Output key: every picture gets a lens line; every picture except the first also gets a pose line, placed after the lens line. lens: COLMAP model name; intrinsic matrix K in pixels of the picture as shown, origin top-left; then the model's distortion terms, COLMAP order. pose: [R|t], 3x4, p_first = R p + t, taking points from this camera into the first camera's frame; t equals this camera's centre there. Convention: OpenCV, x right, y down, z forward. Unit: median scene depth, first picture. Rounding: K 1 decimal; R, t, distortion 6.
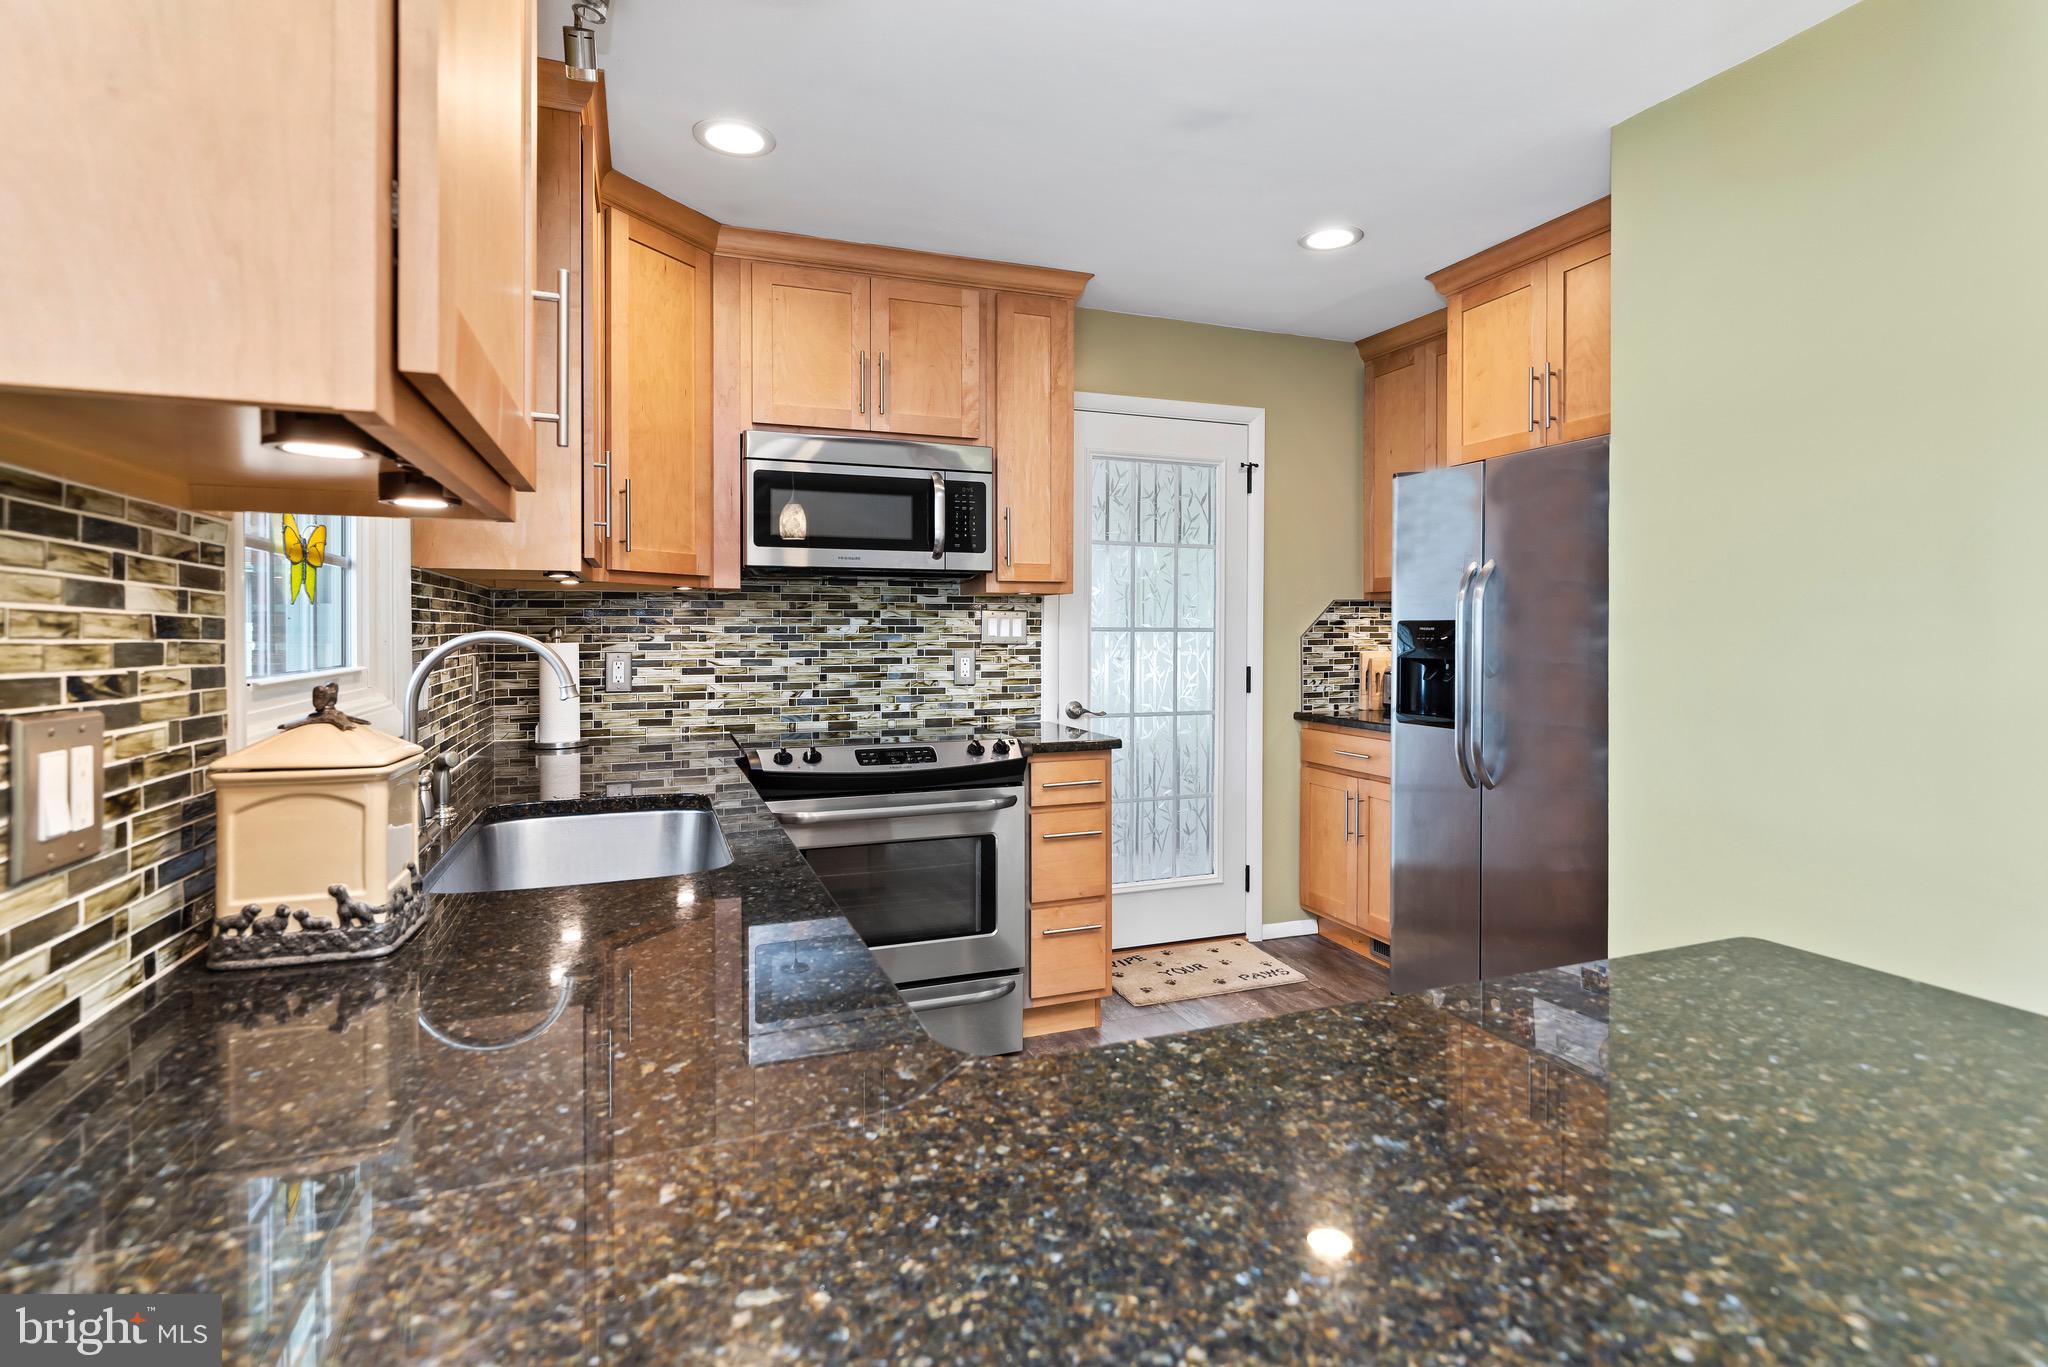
lens RADIAL K [[1010.8, 0, 1051.8], [0, 1010.8, 638.1], [0, 0, 1]] dist [0.003081, -0.000122]
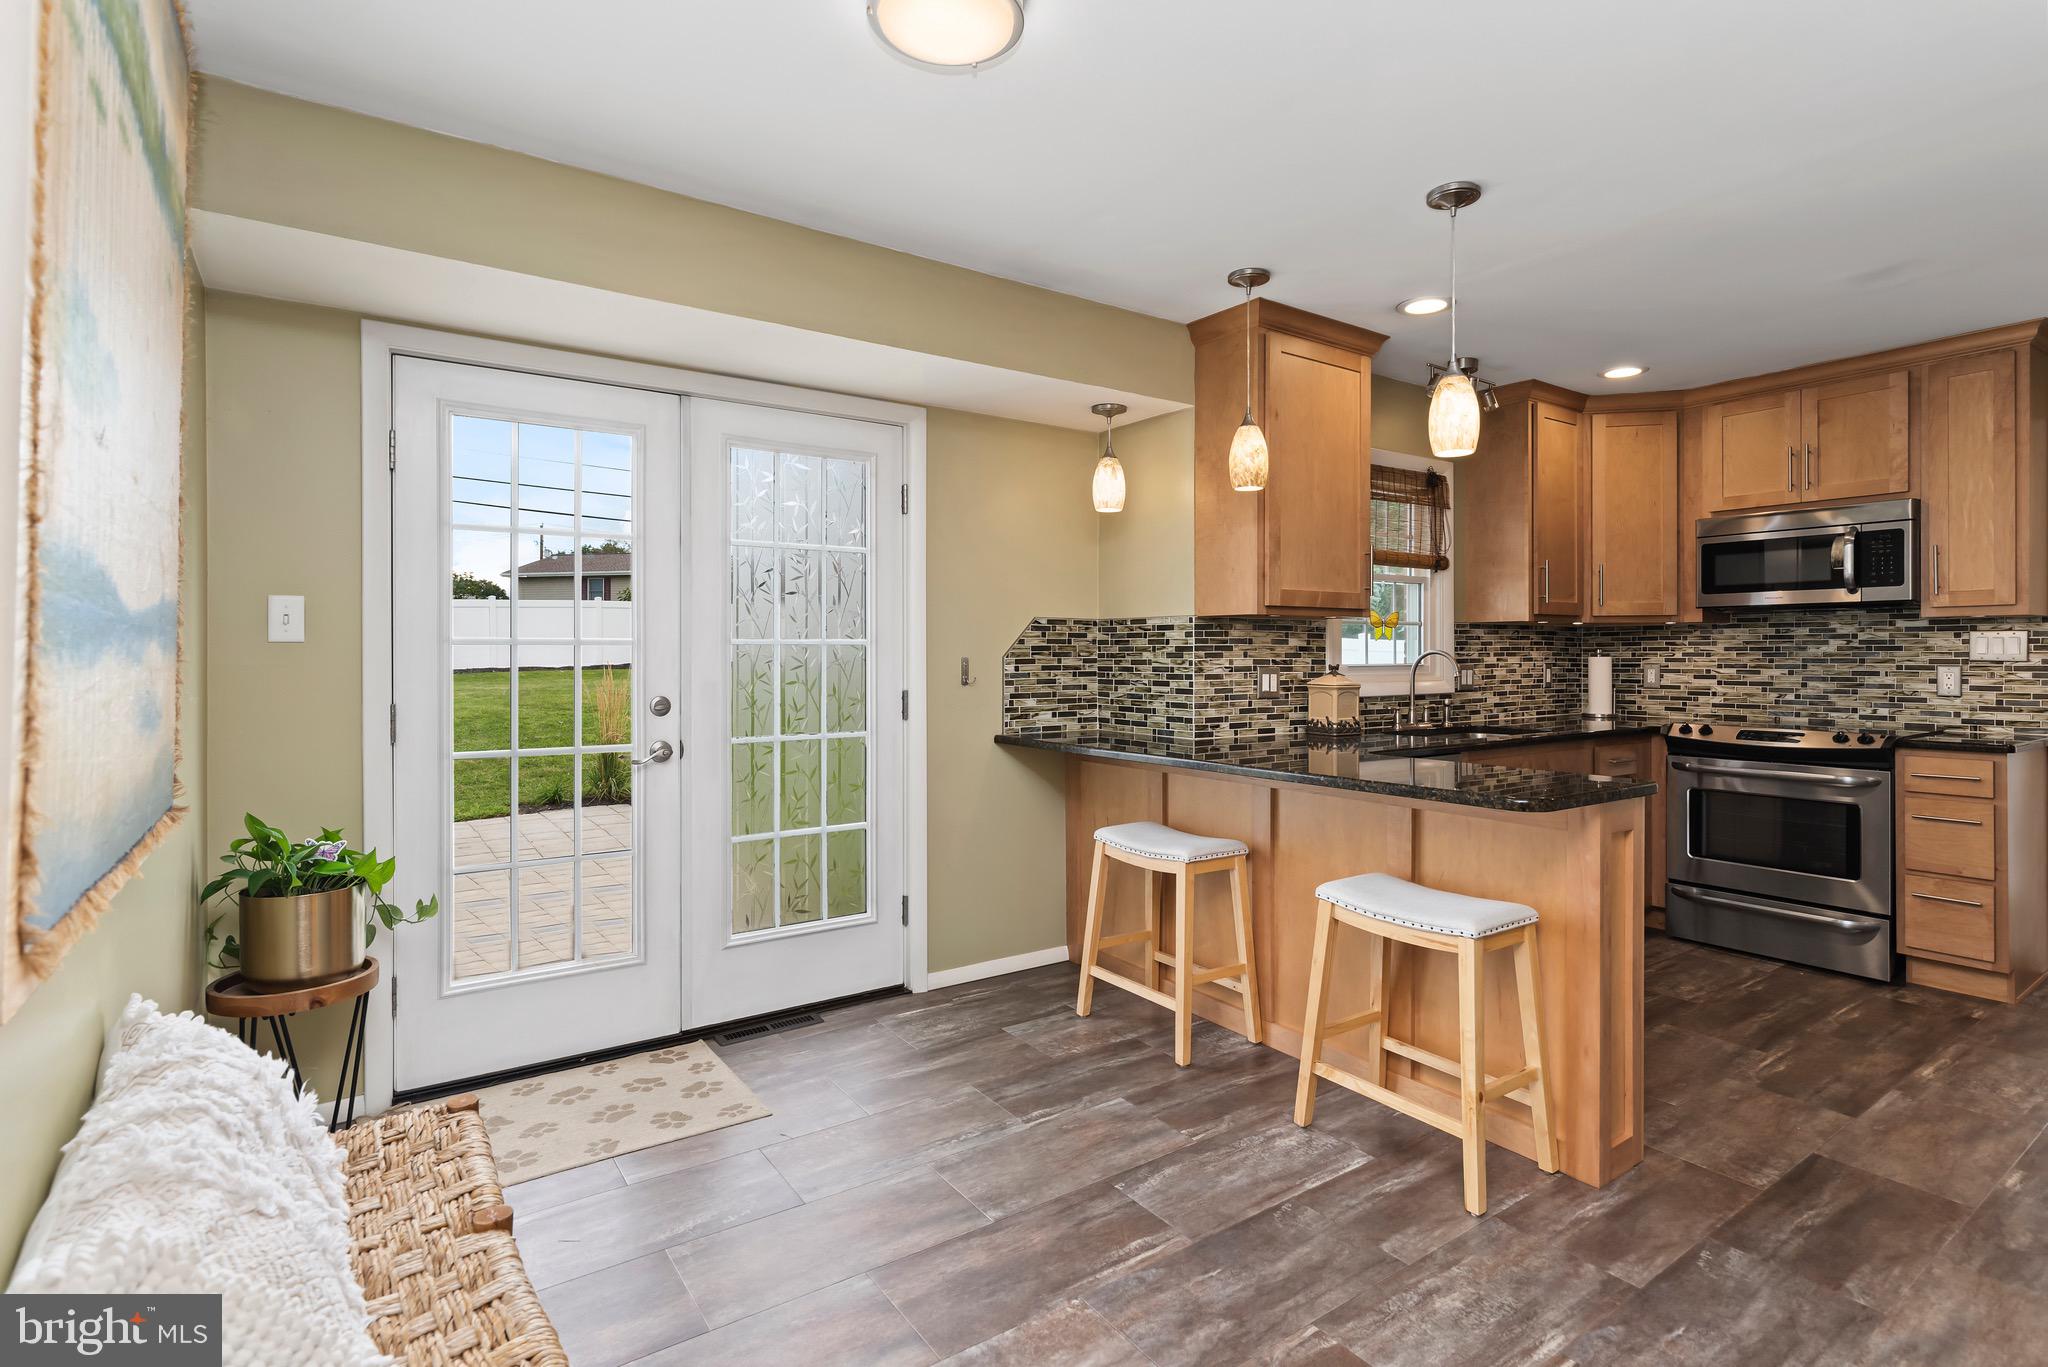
lens RADIAL K [[1006.0, 0, 1049.1], [0, 1006.0, 653.5], [0, 0, 1]] dist [0.001961, 0.000631]
pose [[0.241425, 0.000707, -0.970419, 0.836368], [-0.006070, 0.999981, -0.000782, 0.005165], [0.970400, 0.006079, 0.241425, -0.288197]]
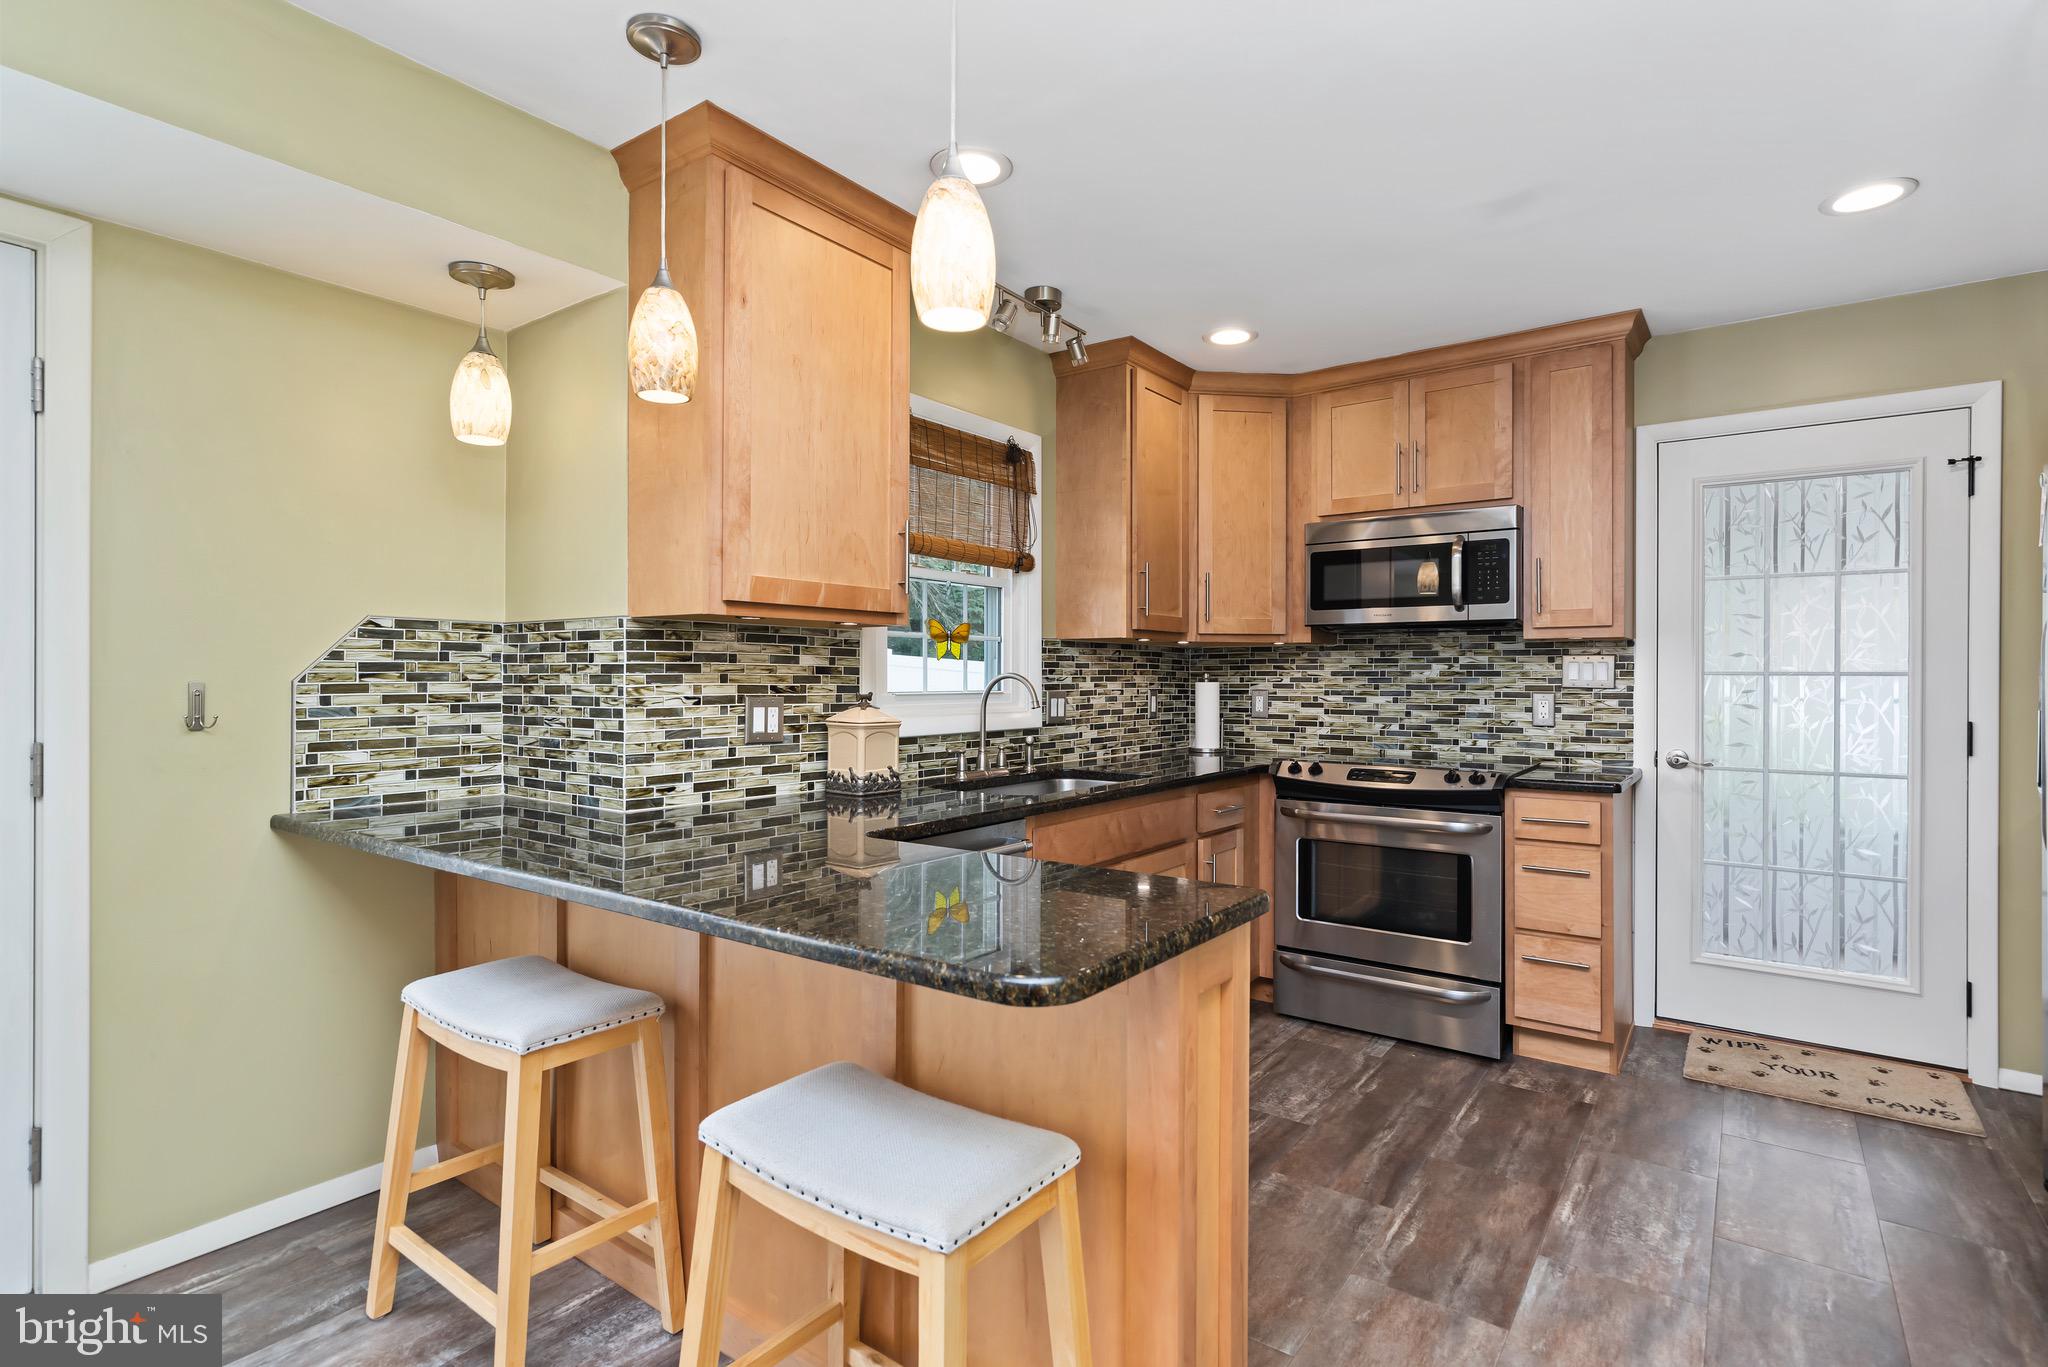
lens RADIAL K [[992.4, 0, 1047.6], [0, 992.4, 672.6], [0, 0, 1]] dist [0.000139, 0.000262]
pose [[0.542399, -0.001498, -0.840119, 0.540282], [-0.009178, 0.999928, -0.007708, 0.003363], [0.840071, 0.011891, 0.542347, 0.005183]]
